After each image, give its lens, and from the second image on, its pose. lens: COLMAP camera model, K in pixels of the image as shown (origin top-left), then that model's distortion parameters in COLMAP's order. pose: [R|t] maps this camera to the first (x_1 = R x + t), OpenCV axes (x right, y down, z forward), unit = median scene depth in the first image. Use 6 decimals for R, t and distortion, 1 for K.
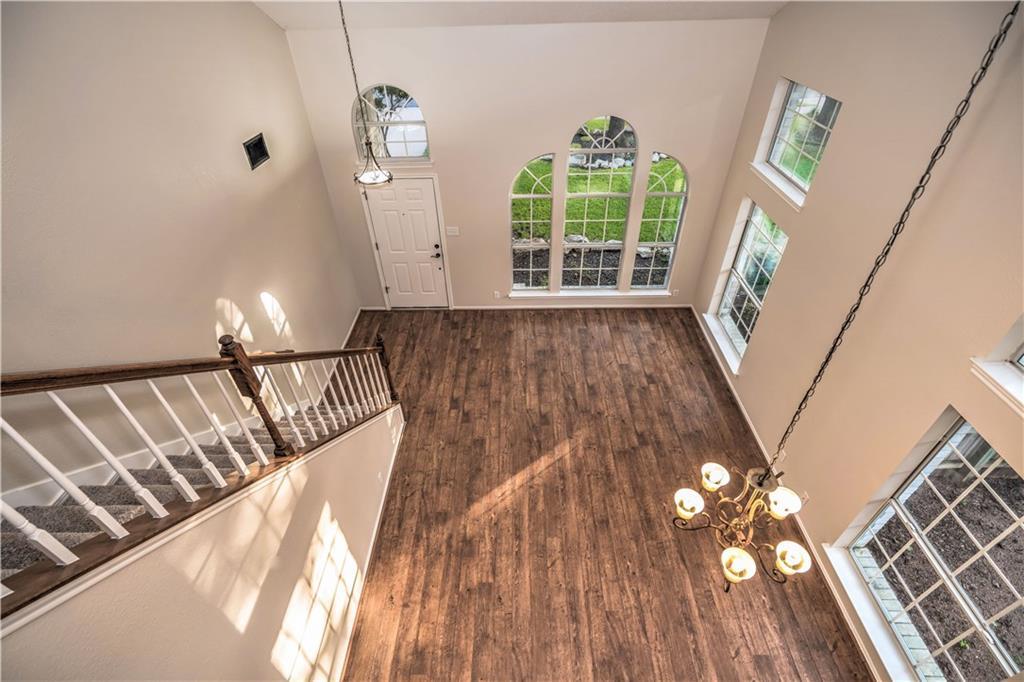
lens RADIAL K [[458.7, 0, 512.9], [0, 458.7, 342.1], [0, 0, 1]] dist [-0.002680, 0.000731]
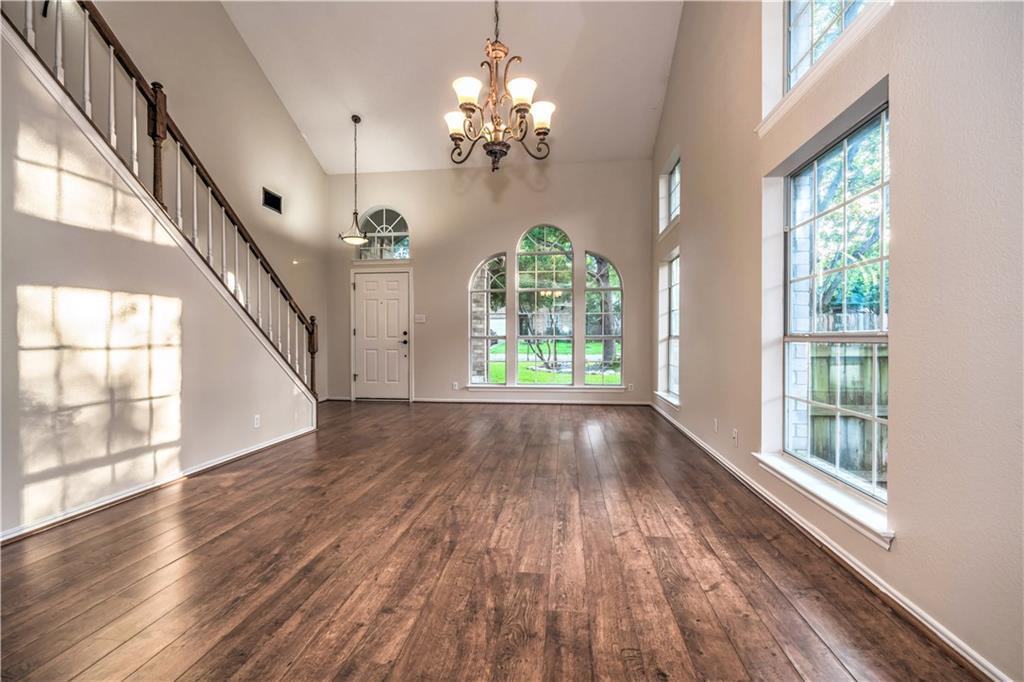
lens RADIAL K [[458.7, 0, 512.9], [0, 458.7, 342.1], [0, 0, 1]] dist [-0.002680, 0.000731]
pose [[0.993923, 0.018366, -0.108537, 0.362543], [-0.082615, 0.776058, -0.625227, 0.811207], [0.072748, 0.630394, 0.772859, 0.268899]]
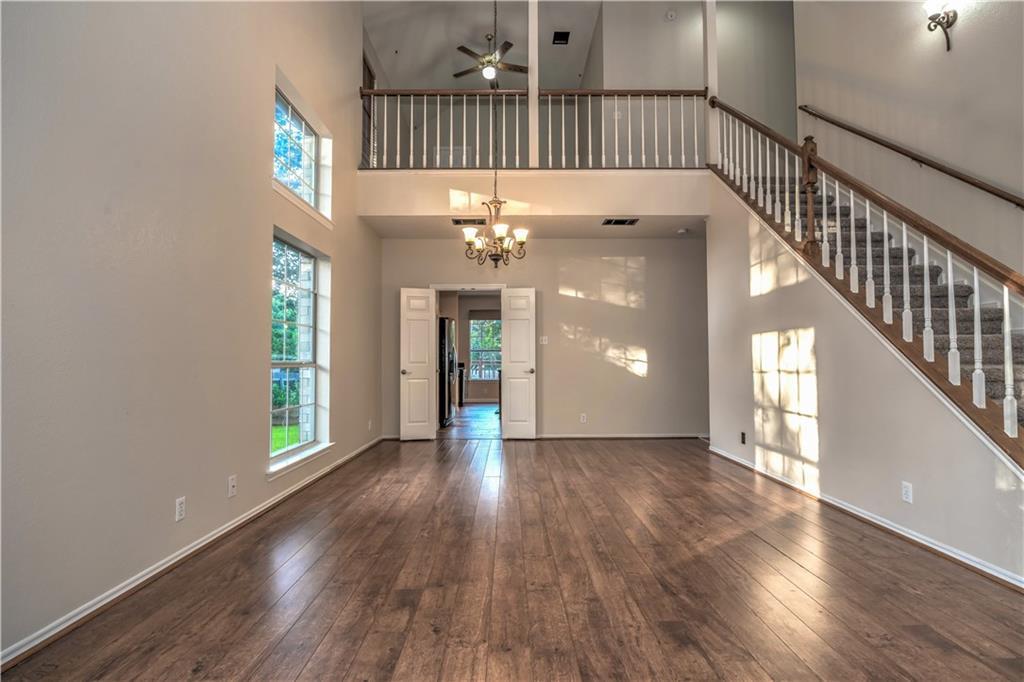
lens RADIAL K [[487.5, 0, 512.0], [0, 487.5, 341.0], [0, 0, 1]] dist [0.003070, 0.000778]
pose [[-0.999811, 0.013989, -0.013469, 0.258775], [0.003027, 0.797394, 0.603451, -0.276024], [0.019182, 0.603296, -0.797286, 1.579791]]
